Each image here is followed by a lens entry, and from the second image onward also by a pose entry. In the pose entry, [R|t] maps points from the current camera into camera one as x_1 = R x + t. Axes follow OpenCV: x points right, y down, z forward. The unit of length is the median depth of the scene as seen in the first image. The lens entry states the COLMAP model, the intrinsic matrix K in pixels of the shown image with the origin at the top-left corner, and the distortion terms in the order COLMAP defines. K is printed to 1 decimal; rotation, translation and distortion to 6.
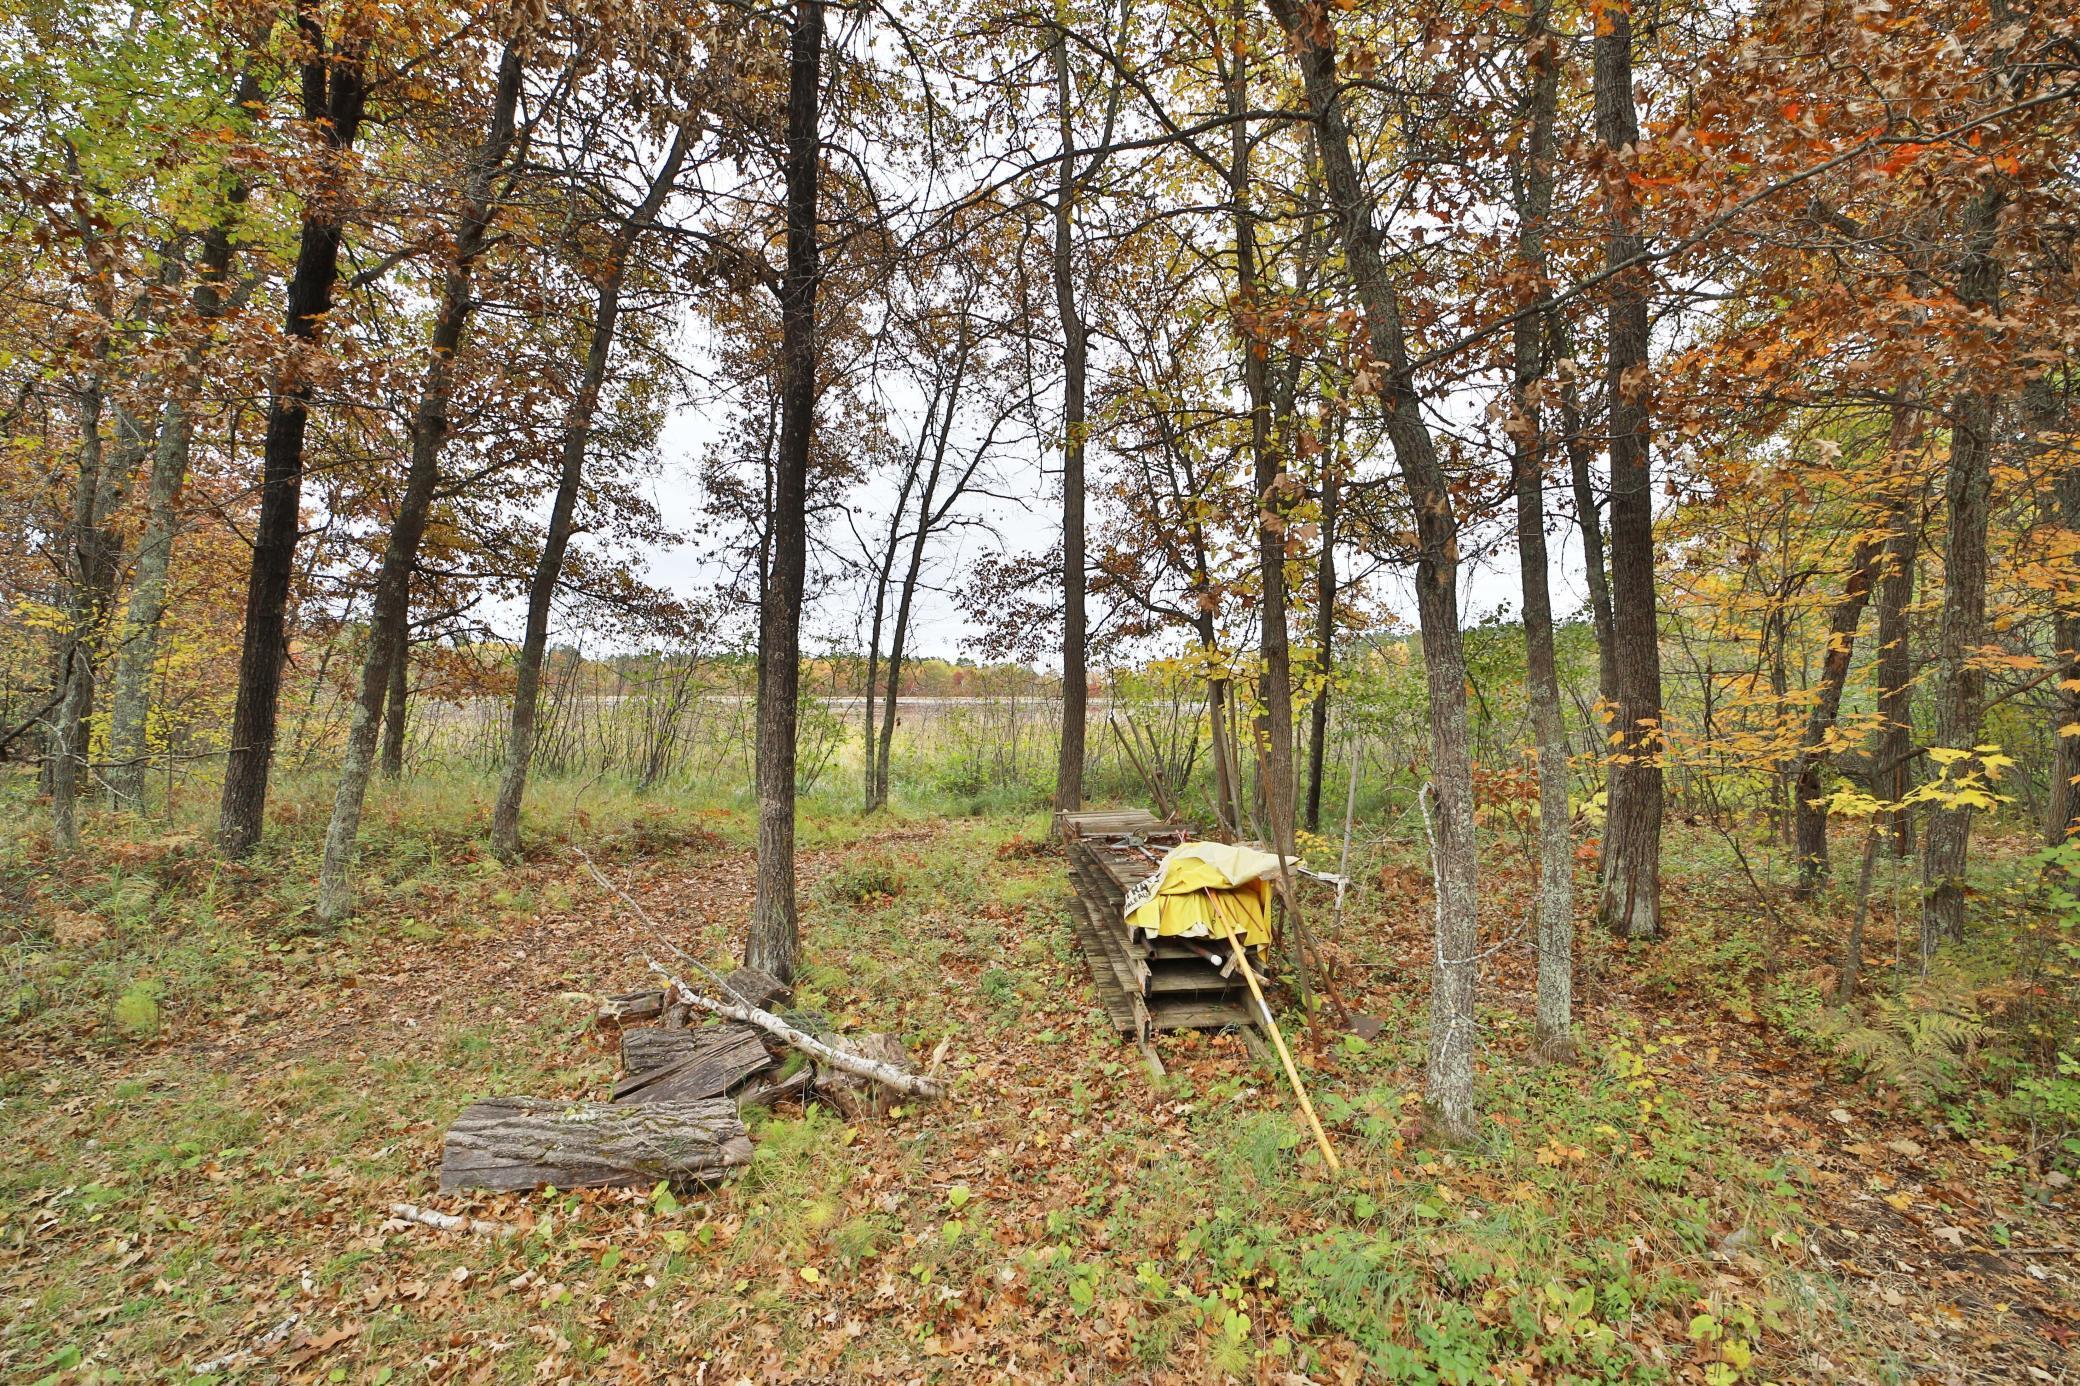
lens RADIAL K [[889.2, 0, 1047.8], [0, 889.2, 691.9], [0, 0, 1]] dist [-0.023009, -0.000288]
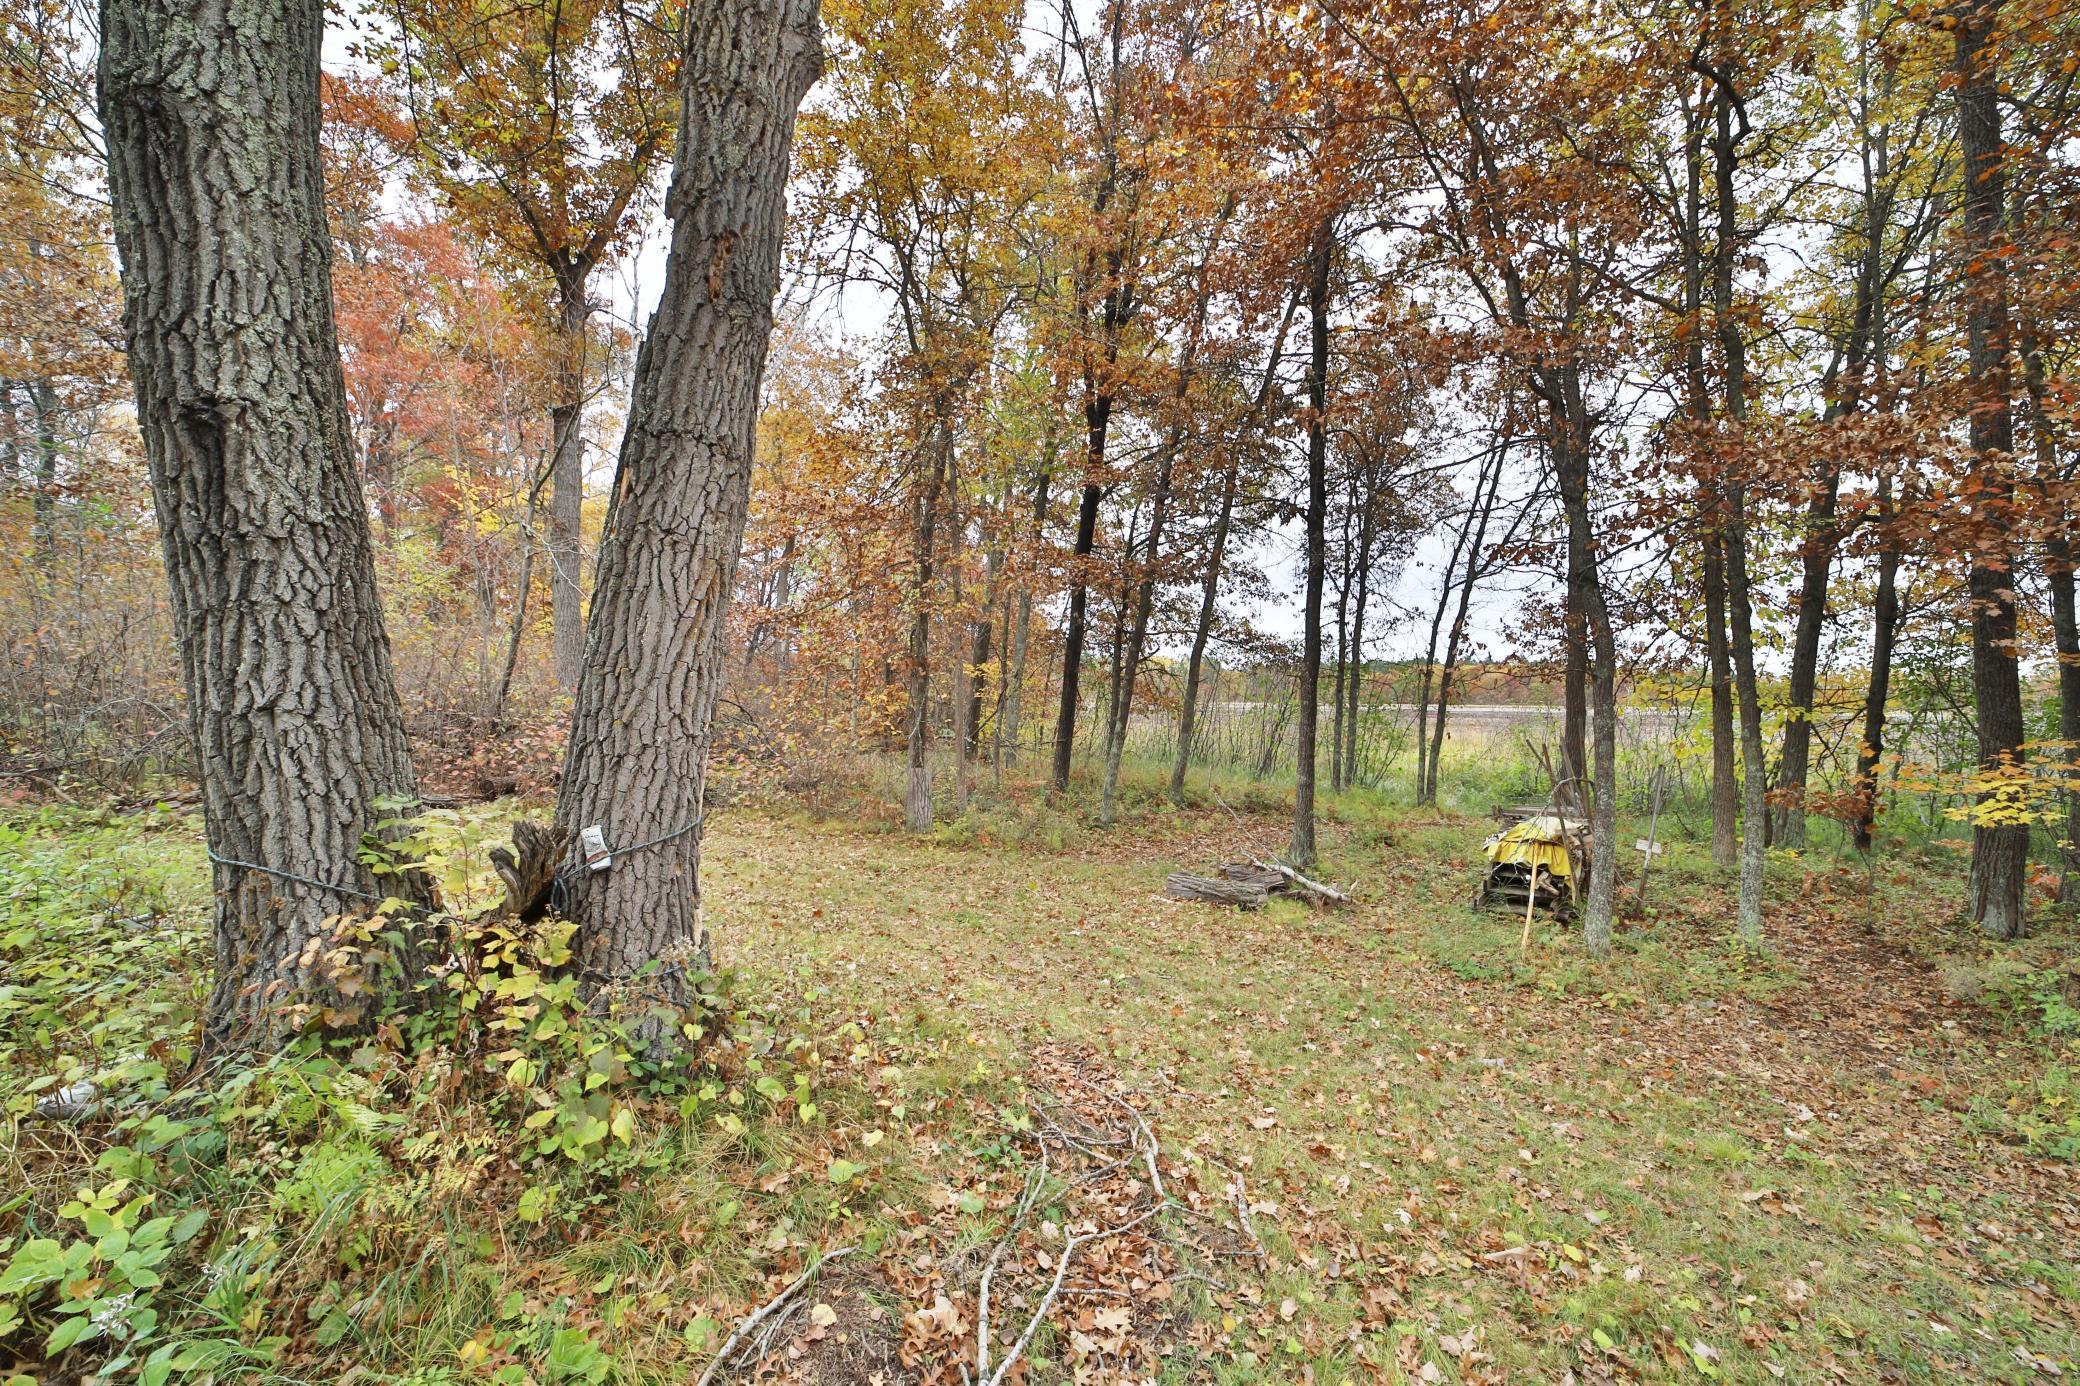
lens RADIAL K [[889.2, 0, 1047.2], [0, 889.2, 699.4], [0, 0, 1]] dist [-0.023009, -0.000288]
pose [[0.776925, 0.004591, -0.629576, 0.171082], [-0.004377, 0.999989, 0.001891, -0.016934], [0.629578, 0.001287, 0.776937, -0.308555]]
